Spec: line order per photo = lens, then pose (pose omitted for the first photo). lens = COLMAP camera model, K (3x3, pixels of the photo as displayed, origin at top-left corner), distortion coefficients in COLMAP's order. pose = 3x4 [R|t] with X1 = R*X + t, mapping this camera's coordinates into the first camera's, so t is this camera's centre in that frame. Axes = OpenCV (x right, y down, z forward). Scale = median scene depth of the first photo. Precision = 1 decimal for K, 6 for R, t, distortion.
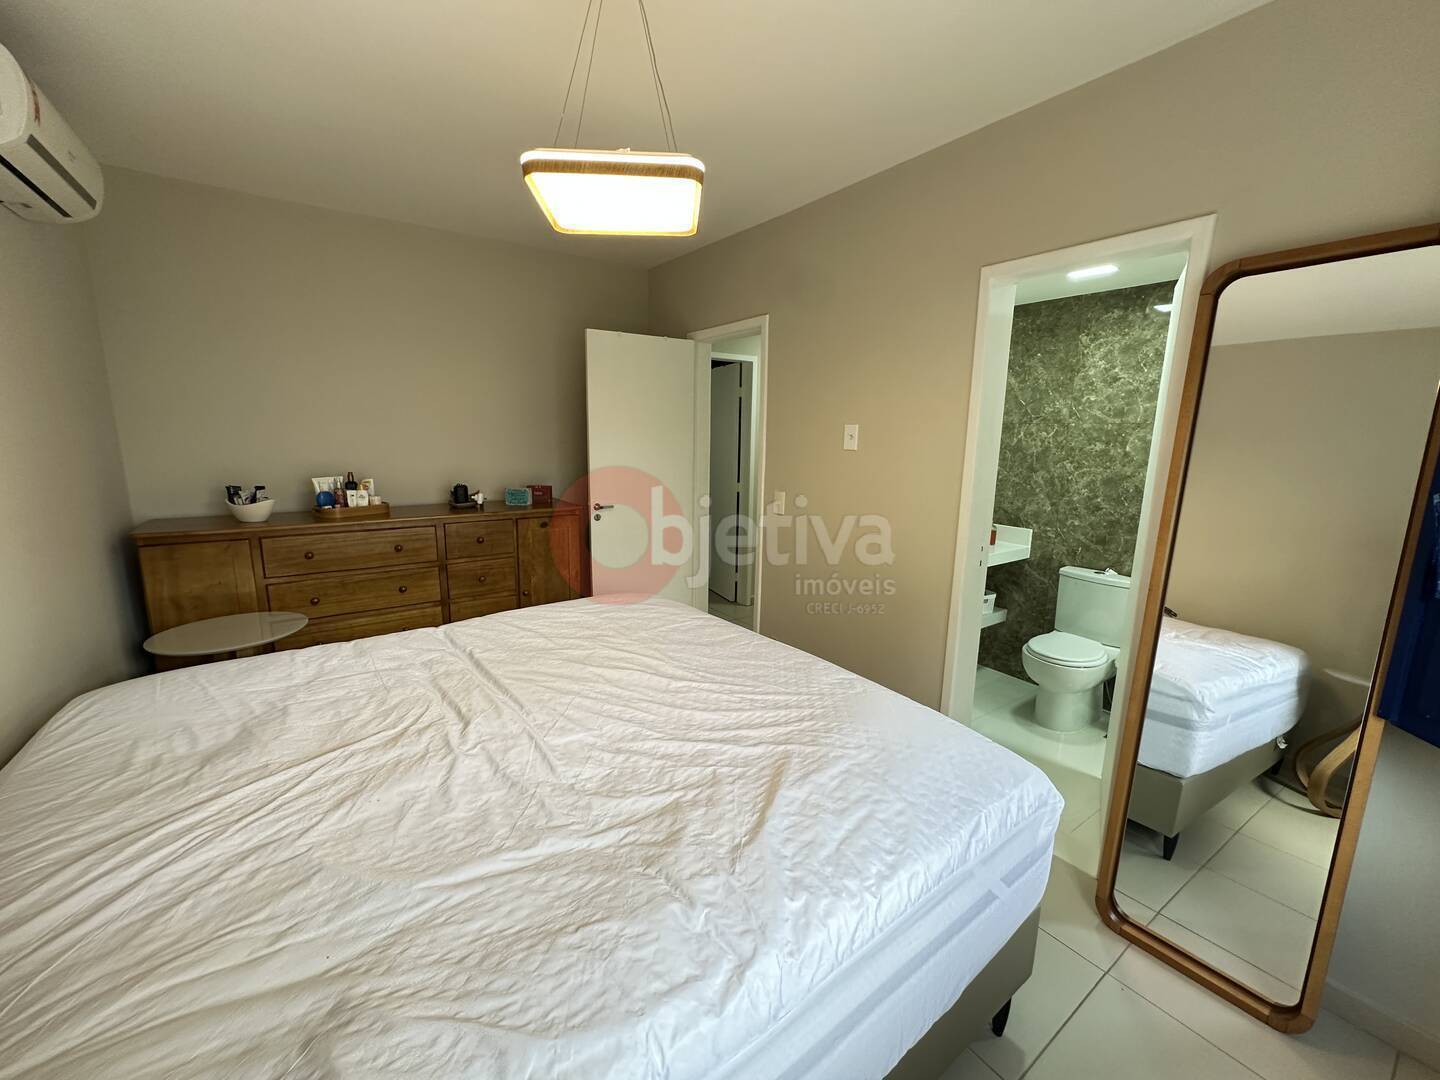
lens RADIAL K [[576.2, 0, 719.1], [0, 576.2, 538.0], [0, 0, 1]] dist [-0.001426, 0.000542]
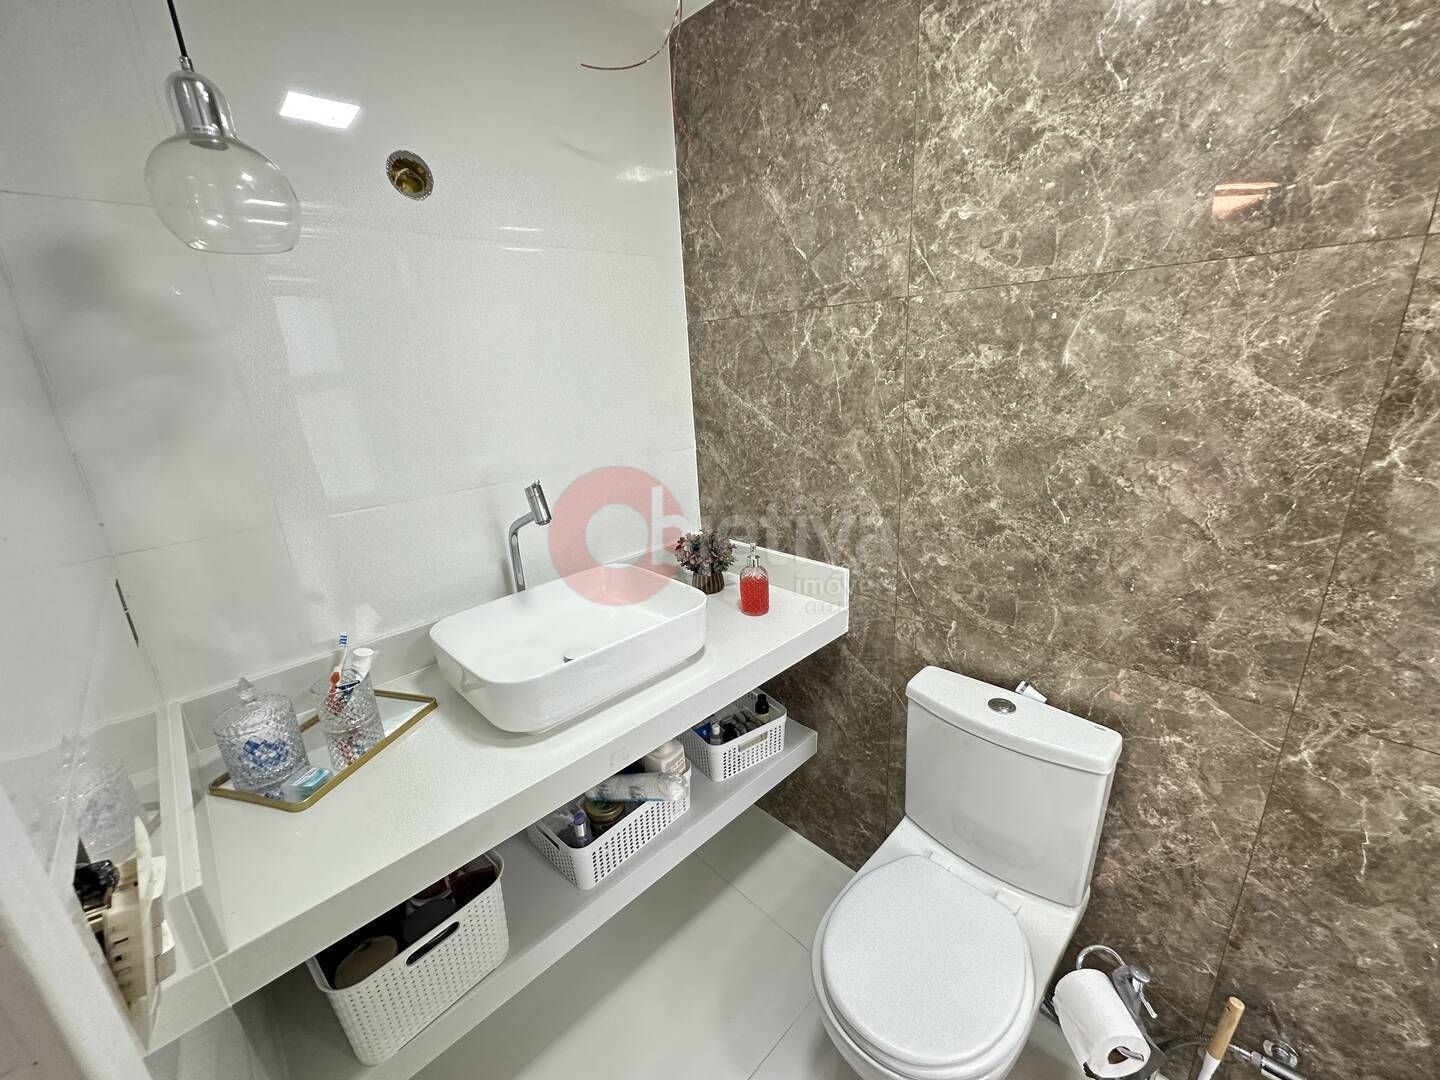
lens RADIAL K [[576.2, 0, 719.1], [0, 576.2, 538.0], [0, 0, 1]] dist [-0.001426, 0.000542]
pose [[0.985315, -0.110040, 0.130560, 0.425881], [0.094568, 0.988342, 0.119318, -0.103338], [-0.142167, -0.105219, 0.984234, 0.644056]]
